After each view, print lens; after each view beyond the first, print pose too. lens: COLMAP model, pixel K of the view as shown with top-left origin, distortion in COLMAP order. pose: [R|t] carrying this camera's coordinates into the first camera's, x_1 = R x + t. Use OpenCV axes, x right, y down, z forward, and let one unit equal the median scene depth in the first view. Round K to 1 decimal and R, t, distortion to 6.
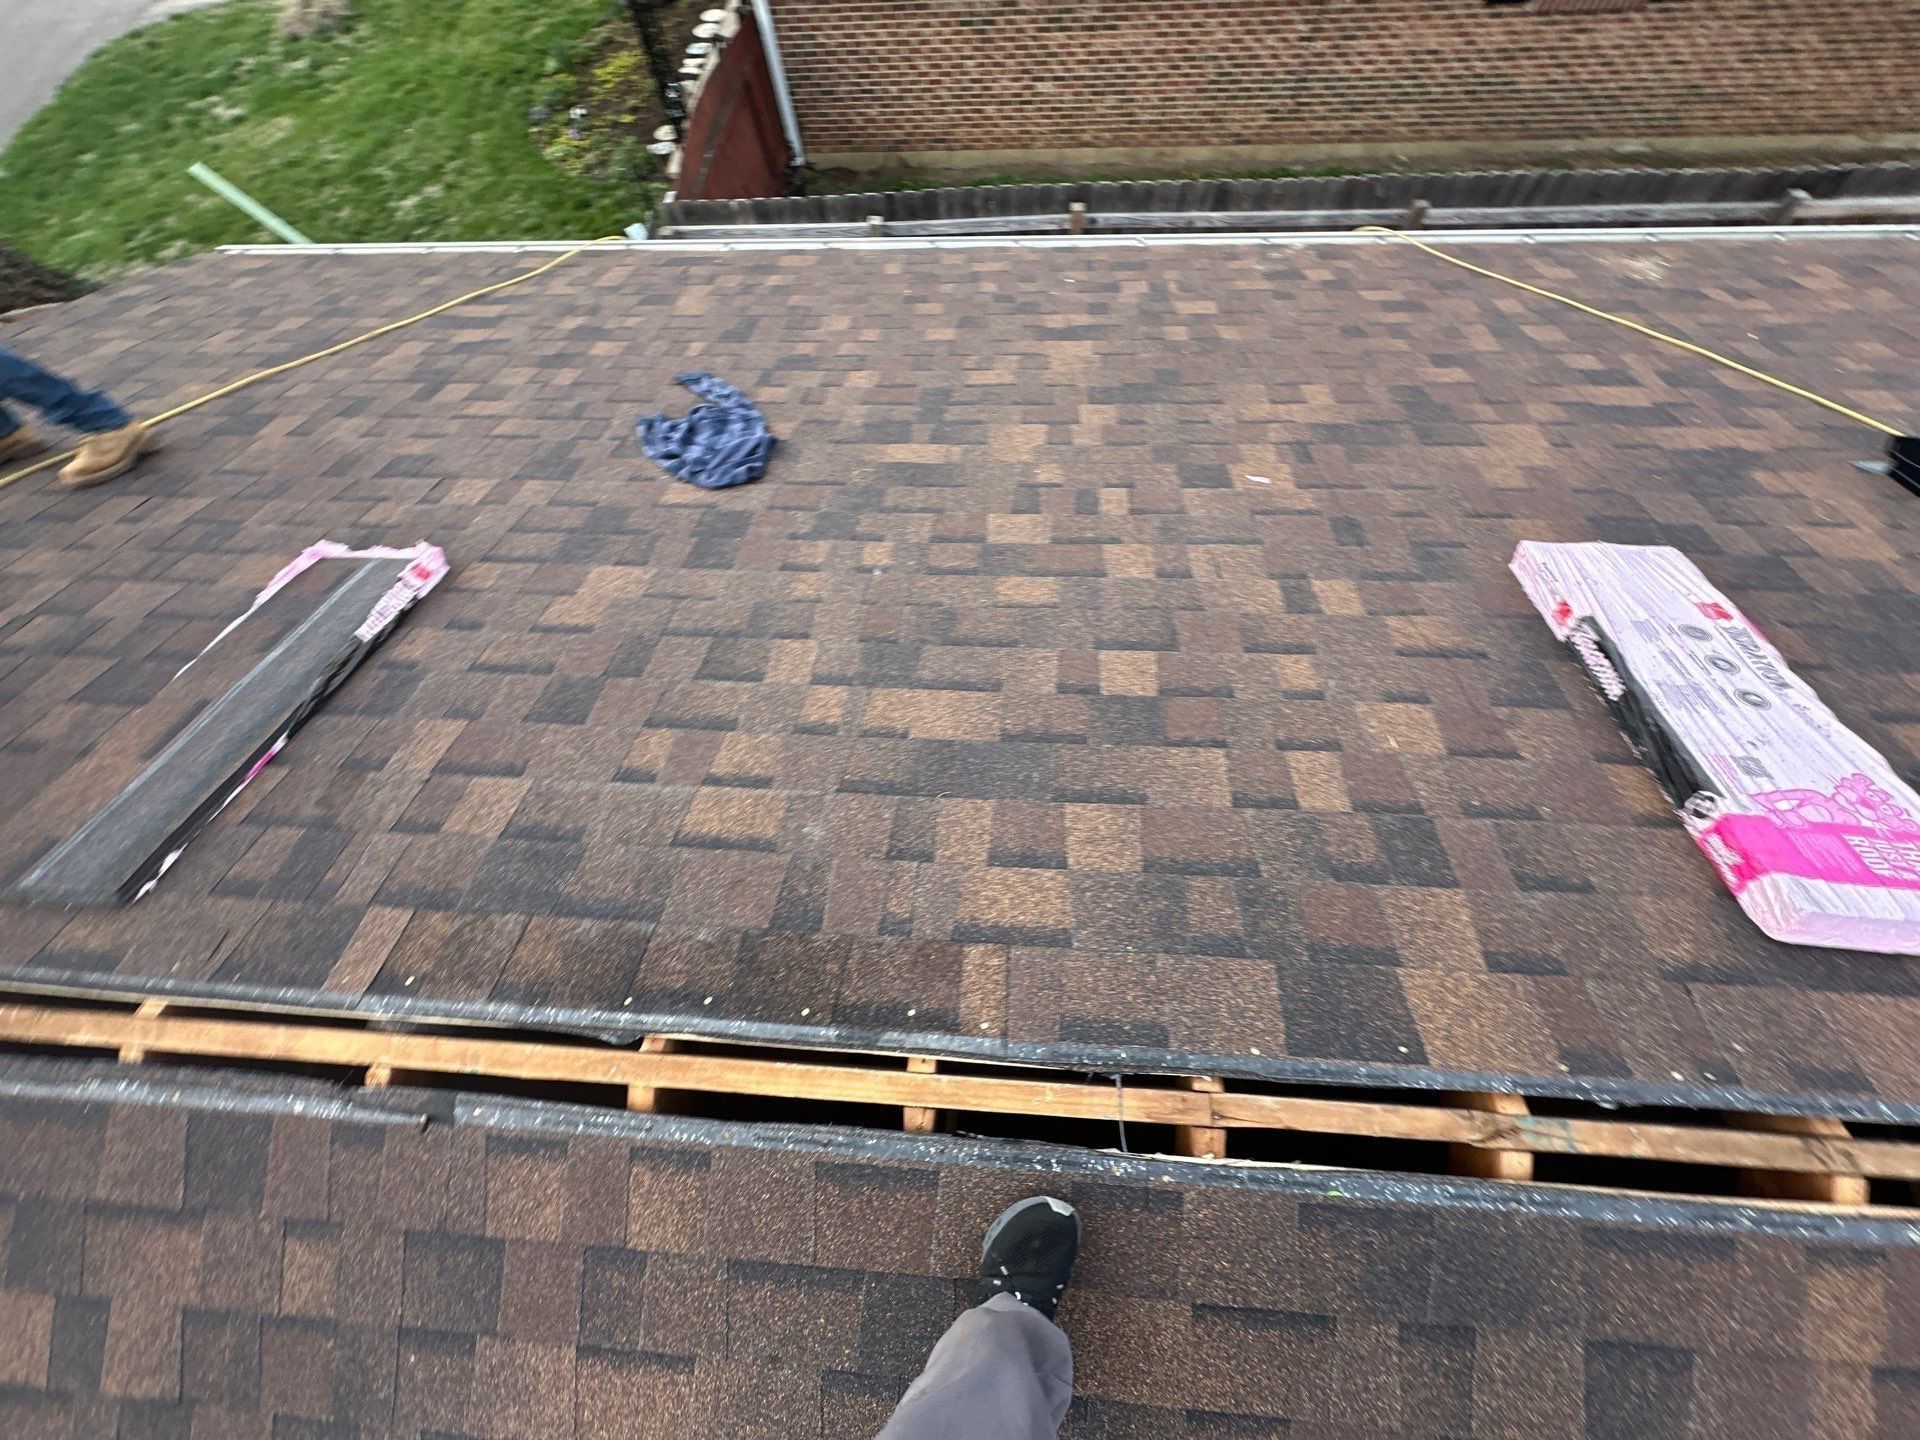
lens RADIAL K [[746.5, 0, 960.0], [0, 746.5, 720.0], [0, 0, 1]] dist [-0.006735, 0.000468]
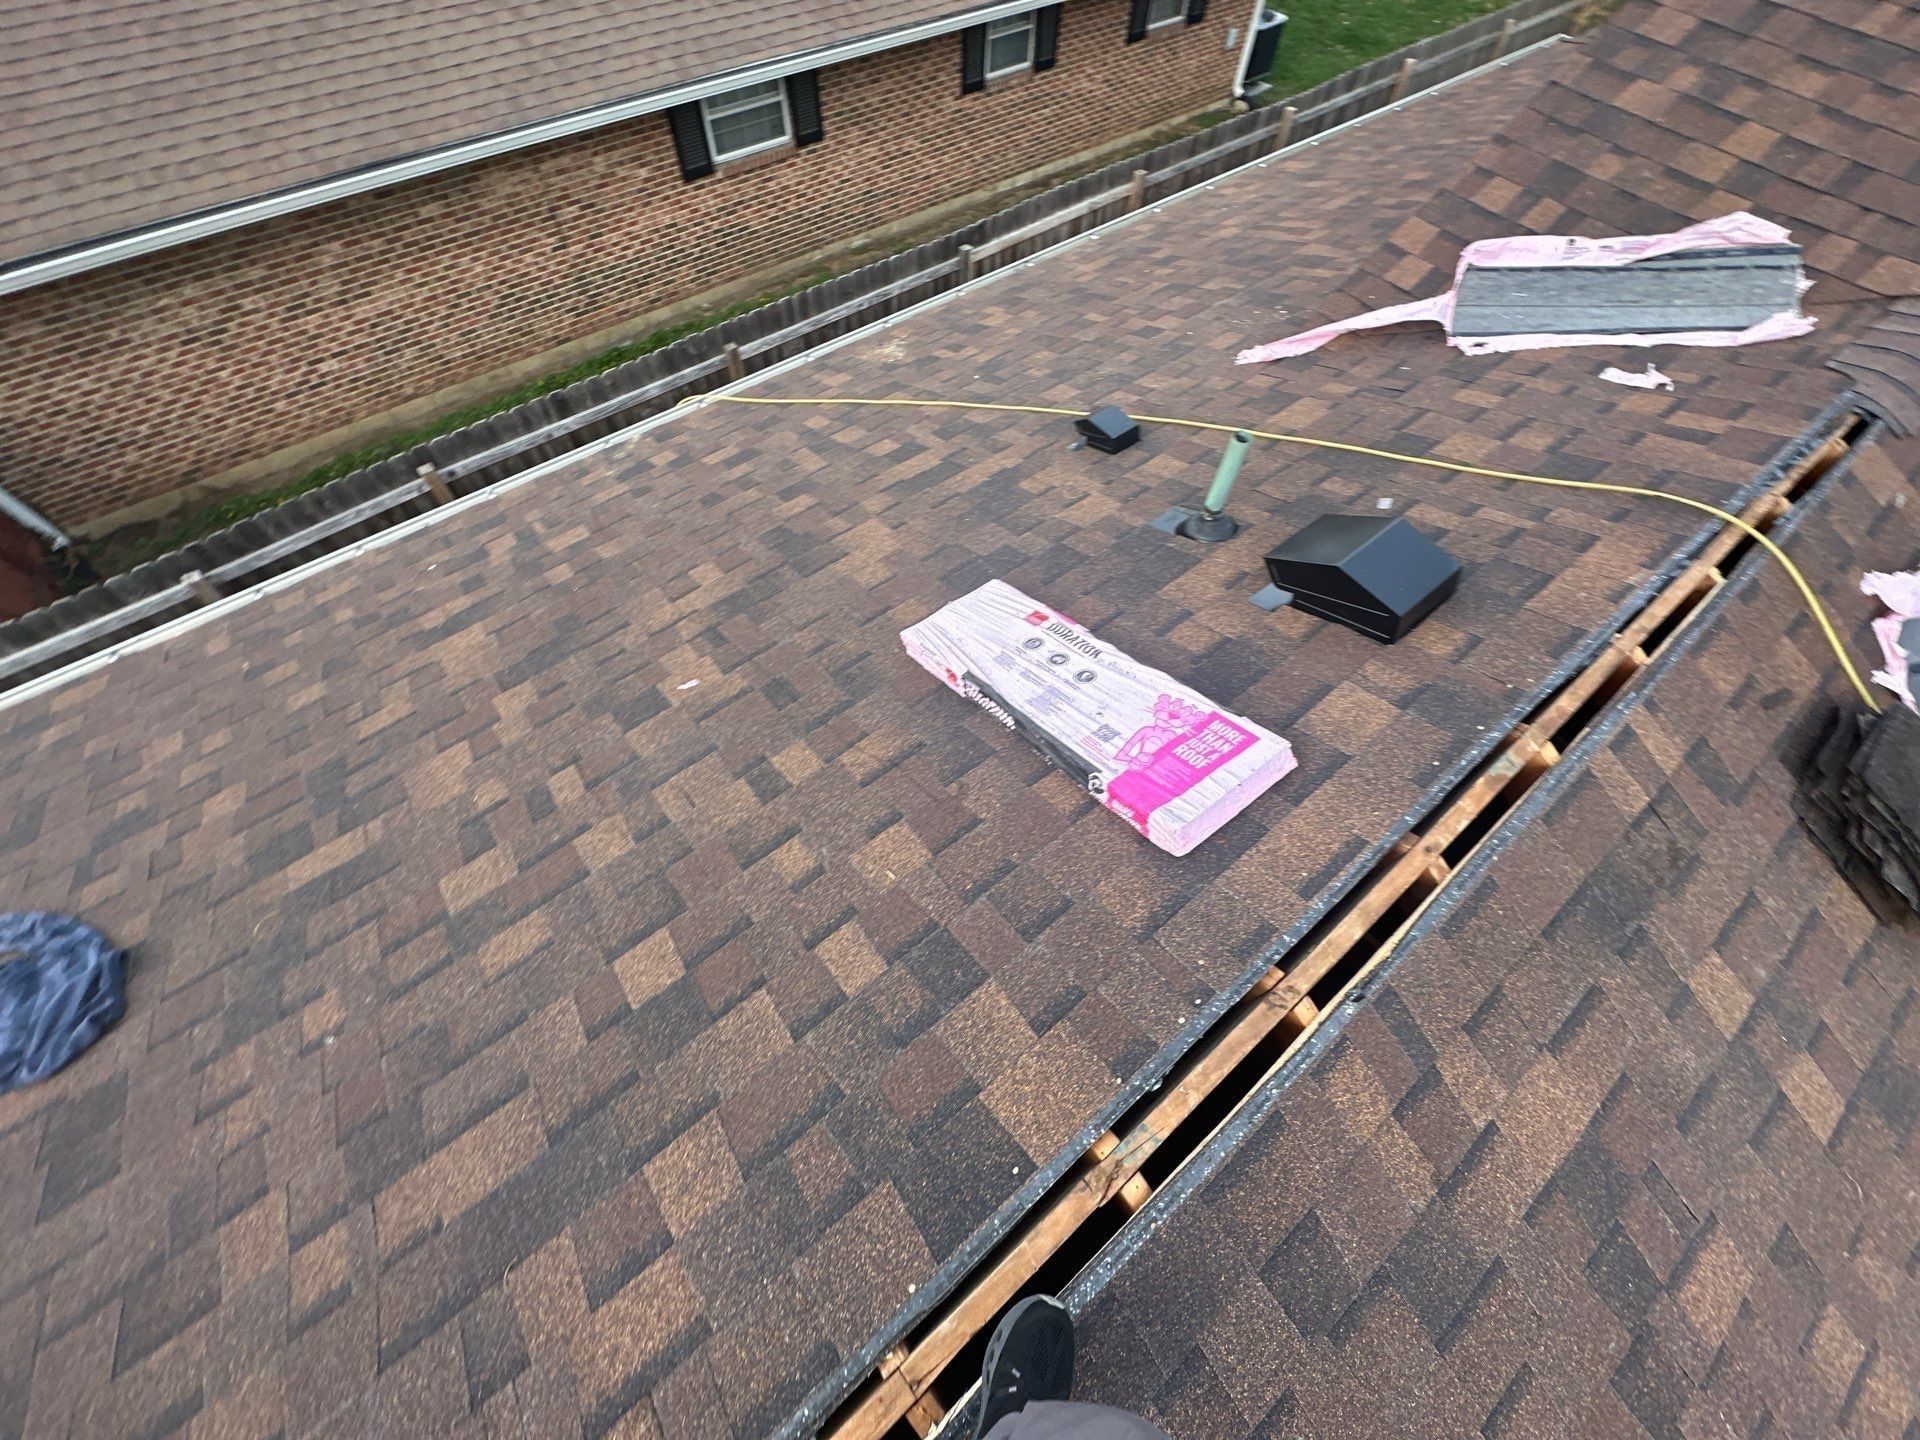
lens RADIAL K [[746.5, 0, 960.0], [0, 746.5, 720.0], [0, 0, 1]] dist [-0.006735, 0.000468]
pose [[0.733047, -0.540834, 0.412482, 0.217397], [0.592012, 0.805916, 0.004593, -0.064757], [-0.334910, 0.240828, 0.910954, -0.052289]]
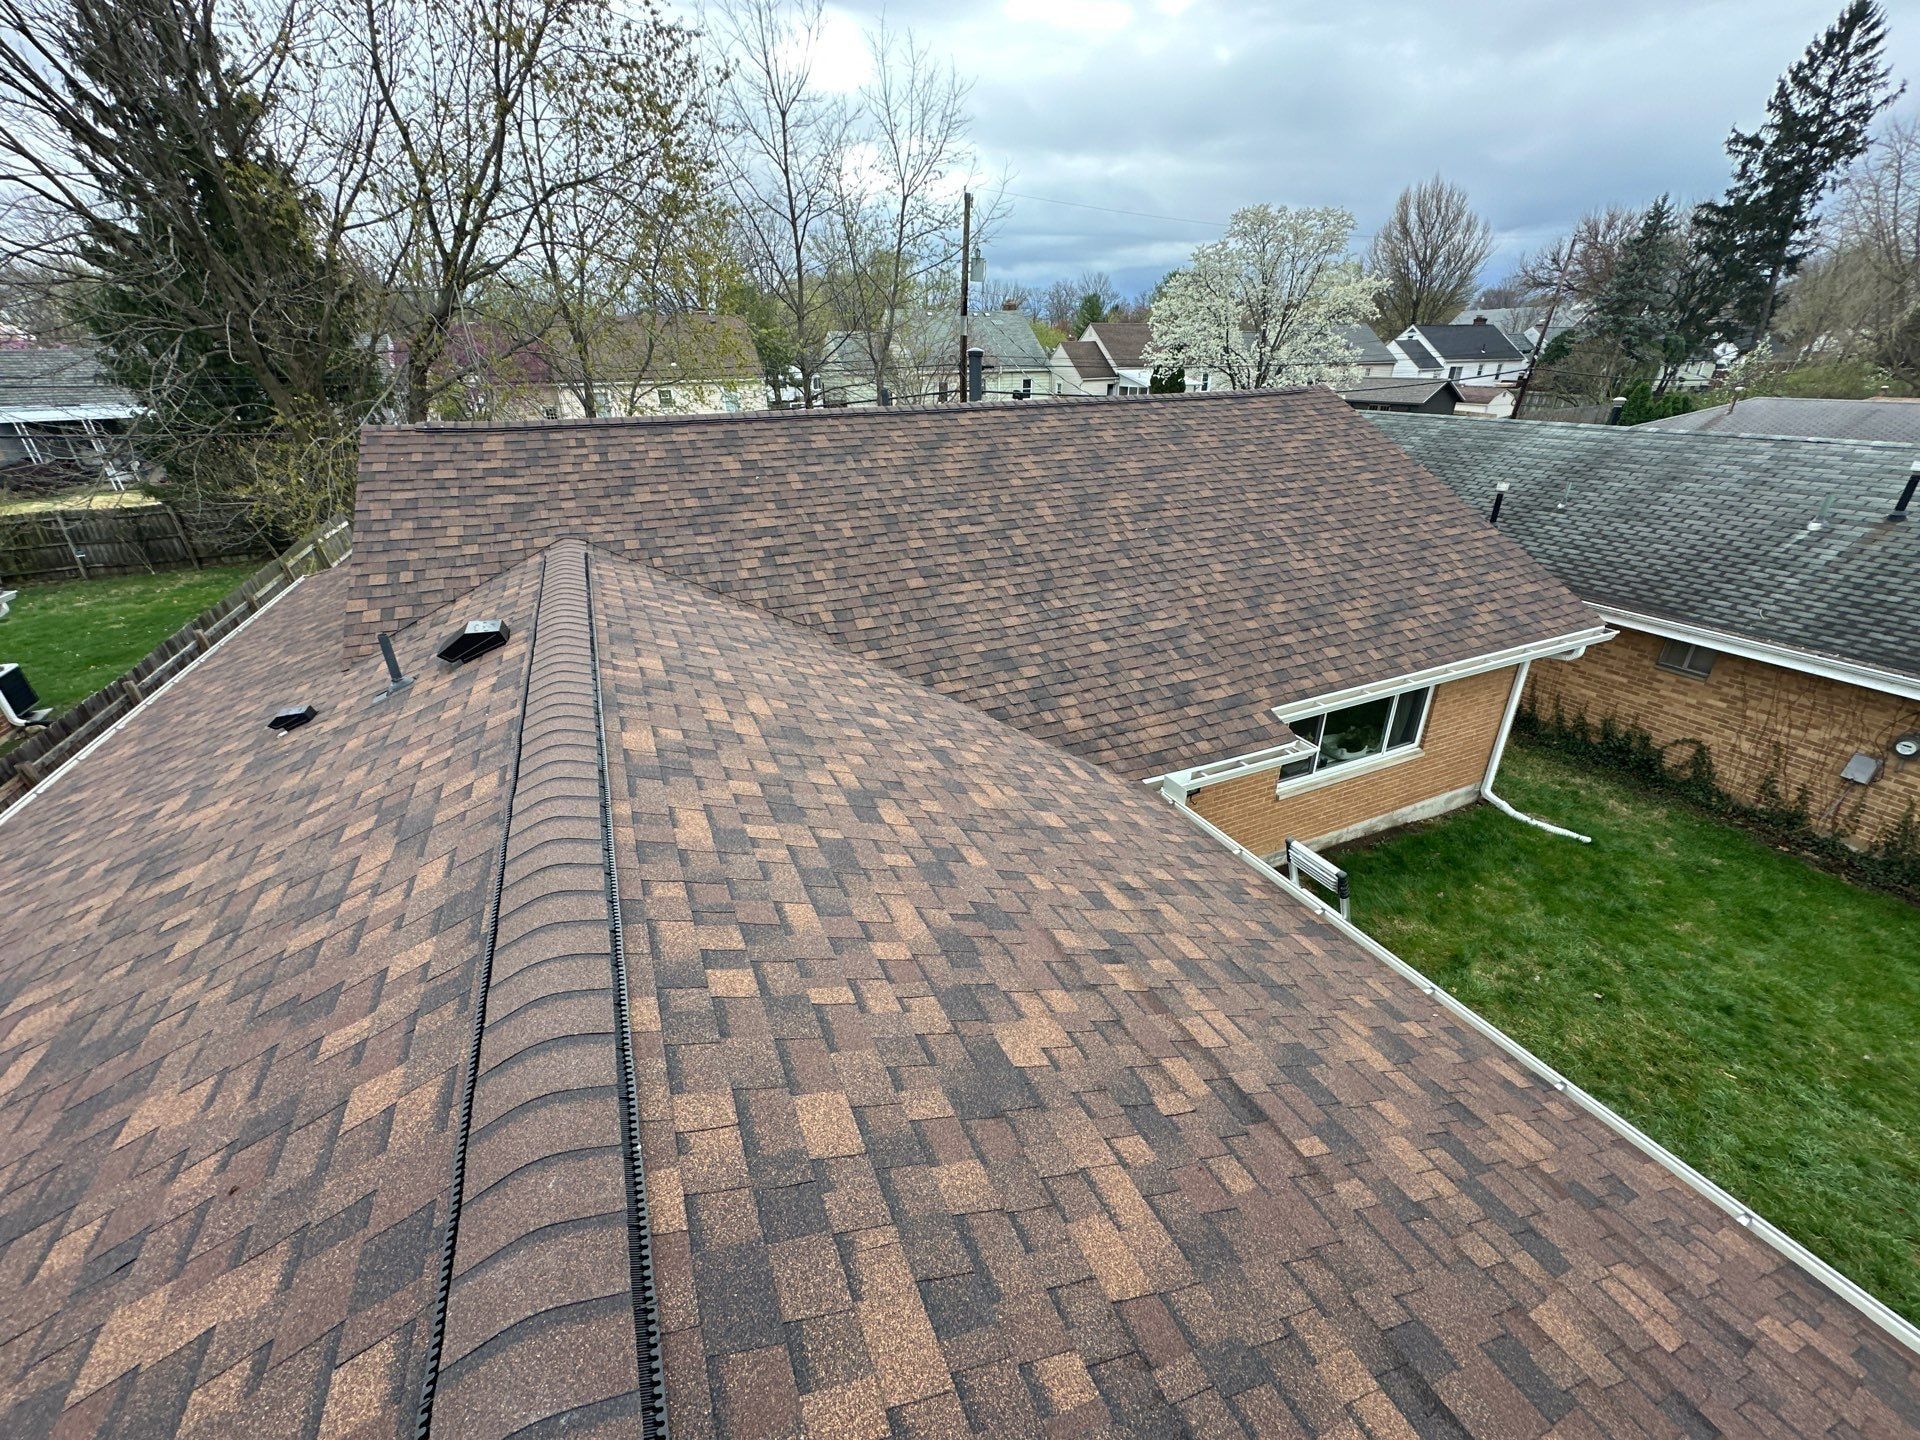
lens RADIAL K [[762.4, 0, 960.0], [0, 762.4, 720.0], [0, 0, 1]] dist [0.000189, 0.000194]
pose [[-0.475787, -0.320269, 0.819179, -1.670519], [0.820242, 0.174672, 0.544695, 0.080736], [-0.317536, 0.931084, 0.179592, -0.106591]]
